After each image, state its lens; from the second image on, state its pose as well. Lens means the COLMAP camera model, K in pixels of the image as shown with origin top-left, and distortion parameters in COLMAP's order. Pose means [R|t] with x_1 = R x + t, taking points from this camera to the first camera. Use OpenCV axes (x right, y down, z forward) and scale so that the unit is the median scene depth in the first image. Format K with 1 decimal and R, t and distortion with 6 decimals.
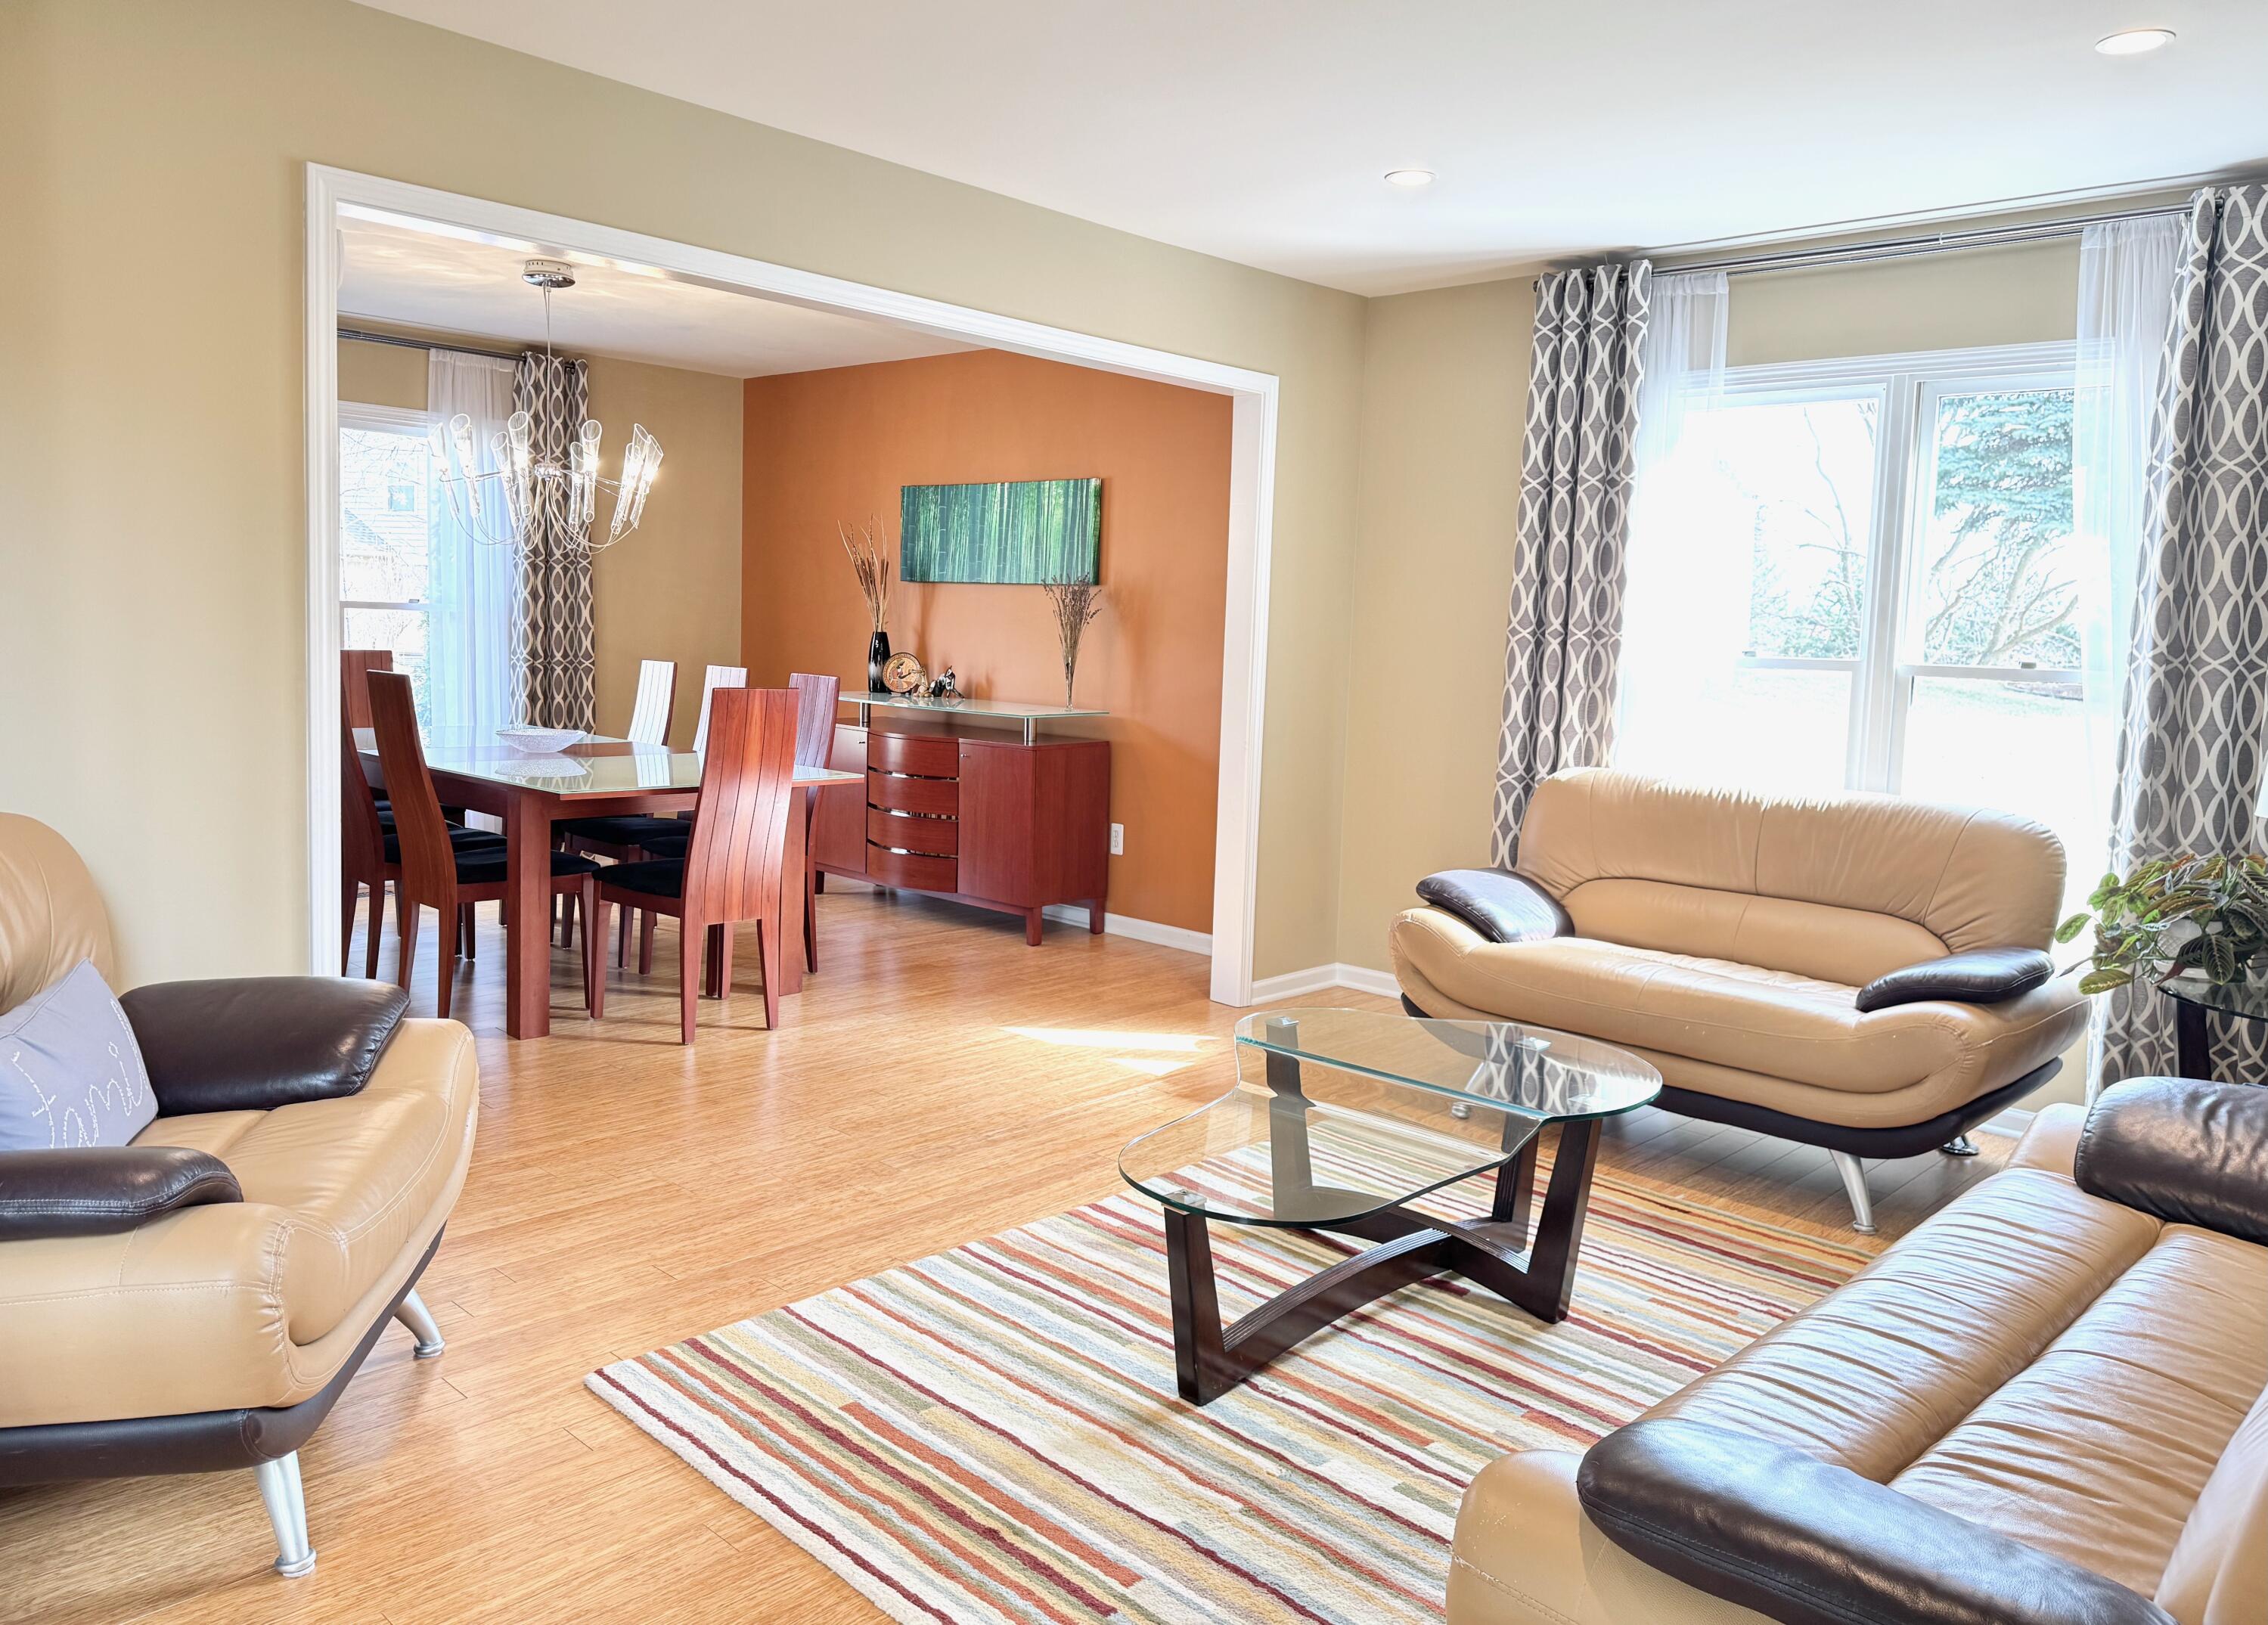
lens RADIAL K [[1620.7, 0, 1131.9], [0, 1620.7, 739.9], [0, 0, 1]] dist [0.331155, -0.000194]
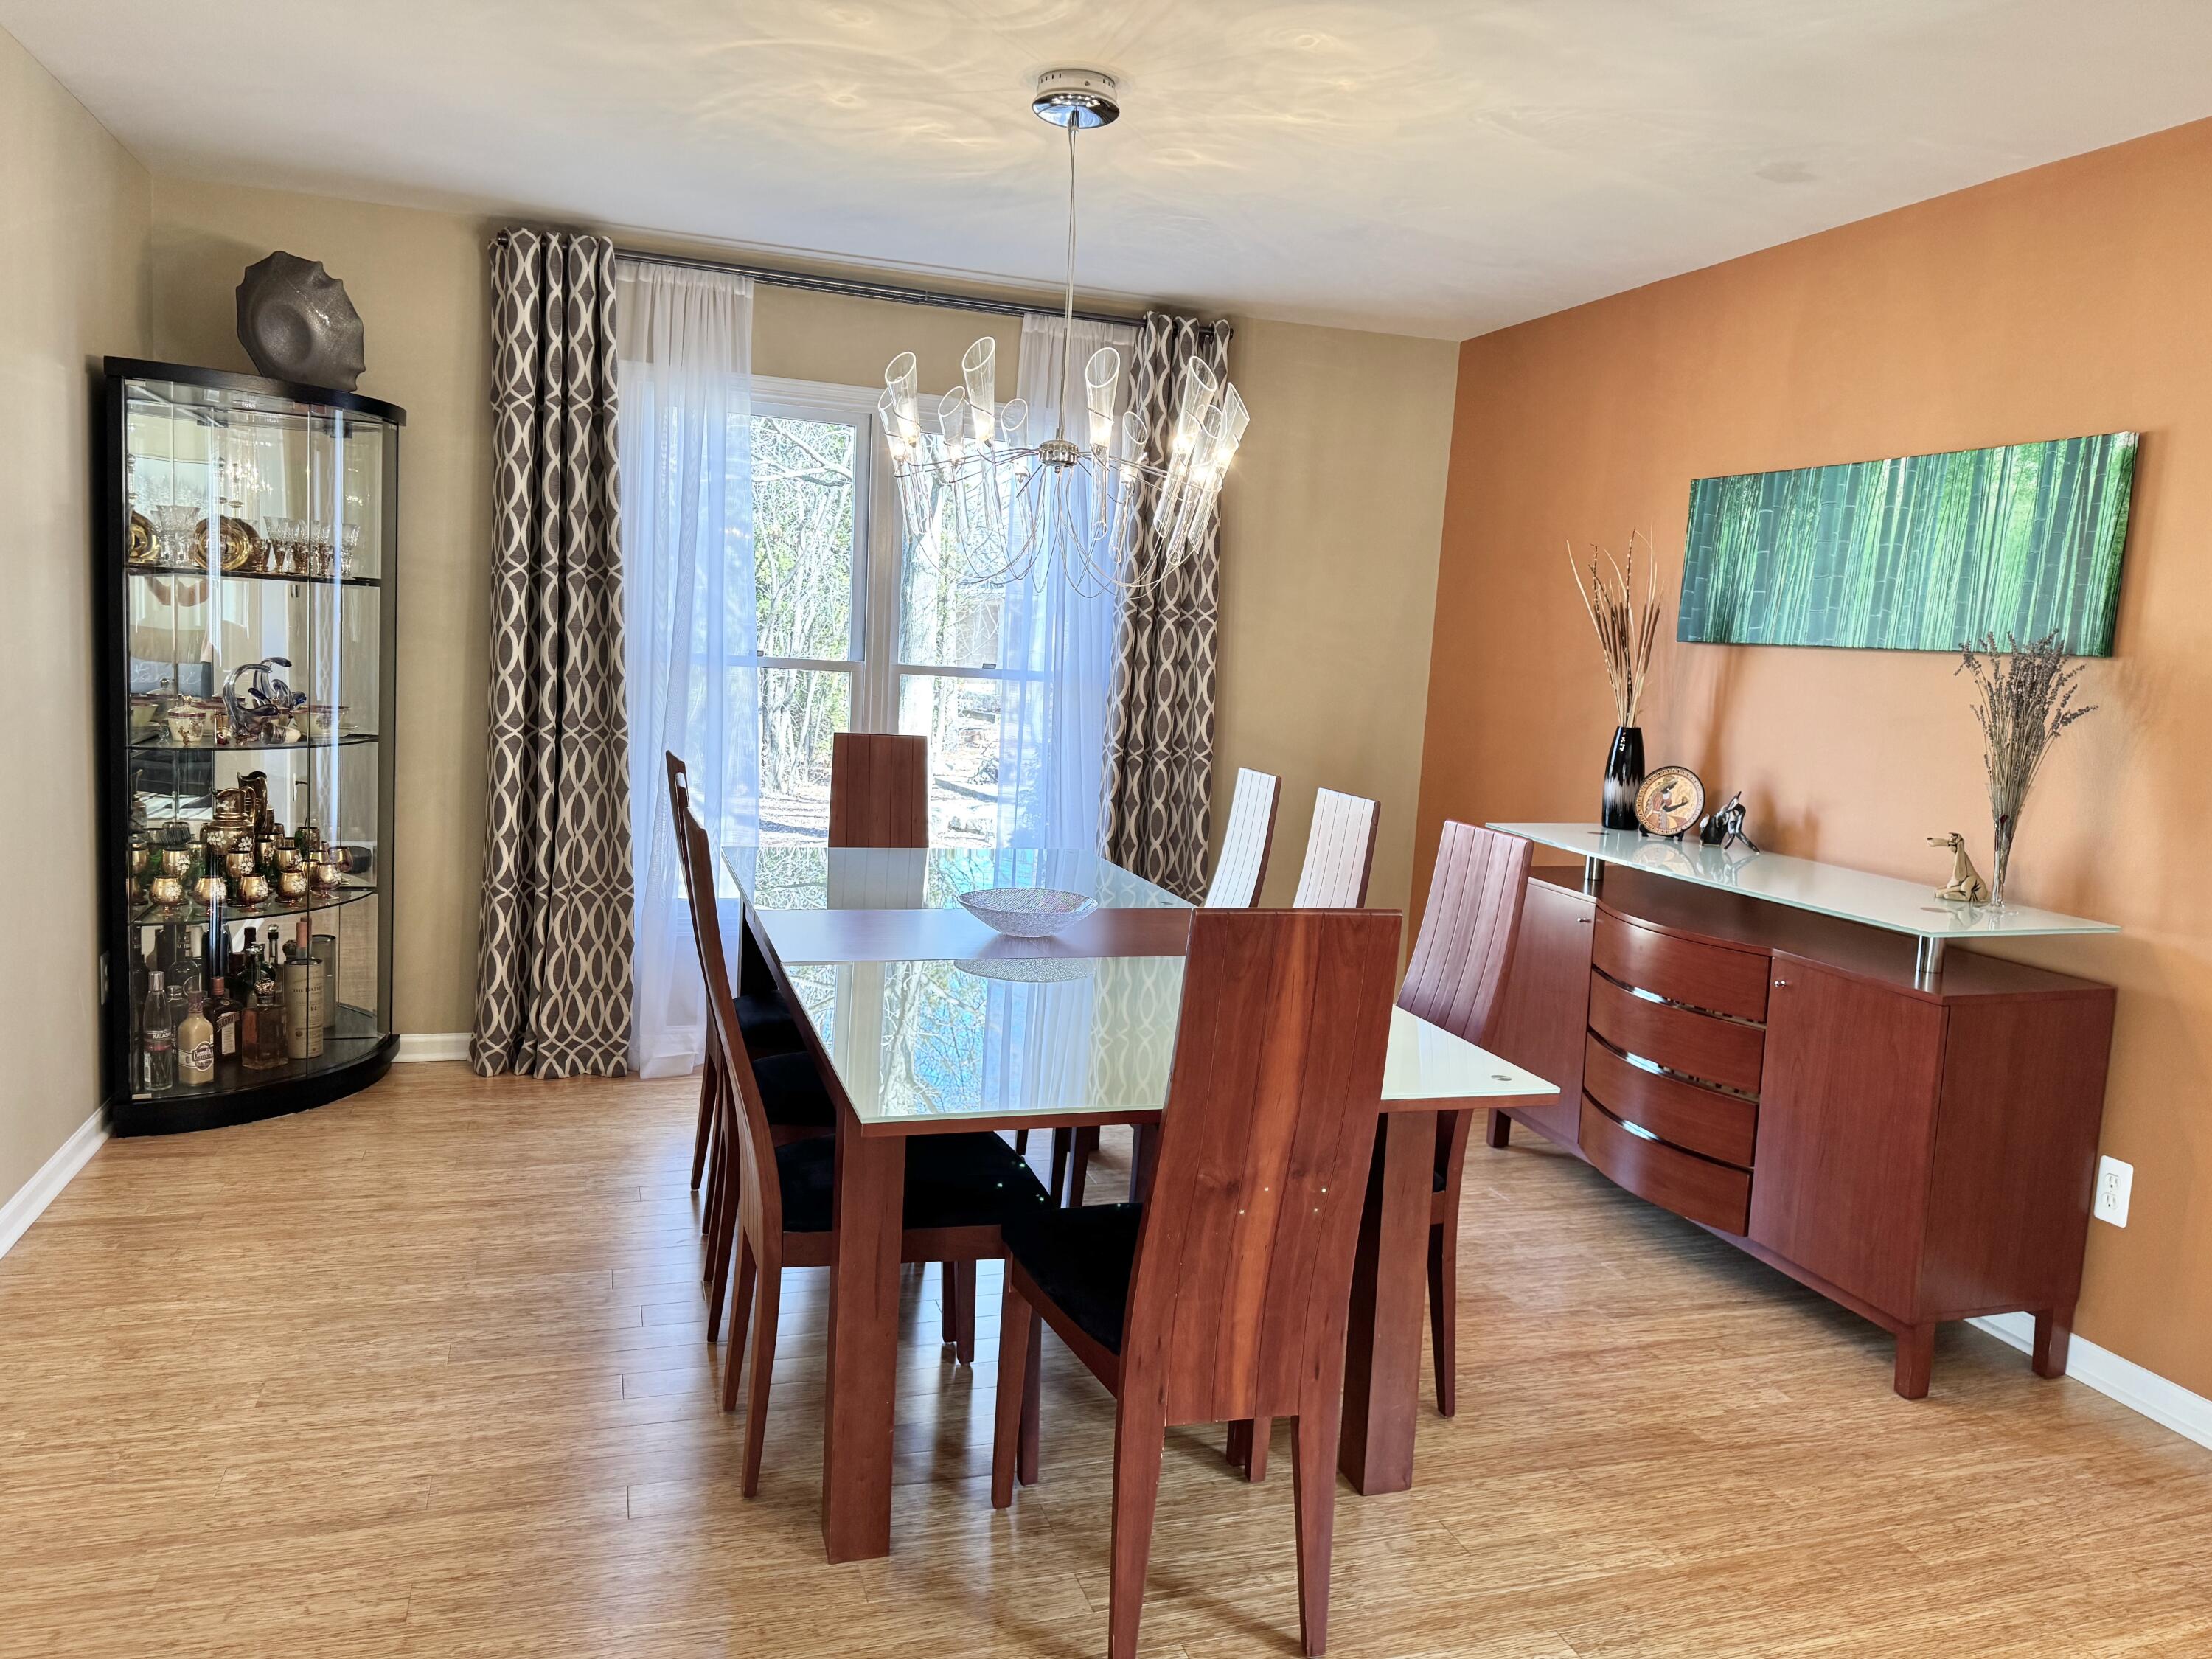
lens RADIAL K [[1562.2, 0, 1102.4], [0, 1562.2, 794.0], [0, 0, 1]] dist [0.083553, -0.131338]
pose [[0.882544, 0.065005, -0.465716, -0.061946], [-0.063760, 0.997795, 0.018445, -0.044123], [0.465888, 0.013415, 0.884742, 0.446233]]
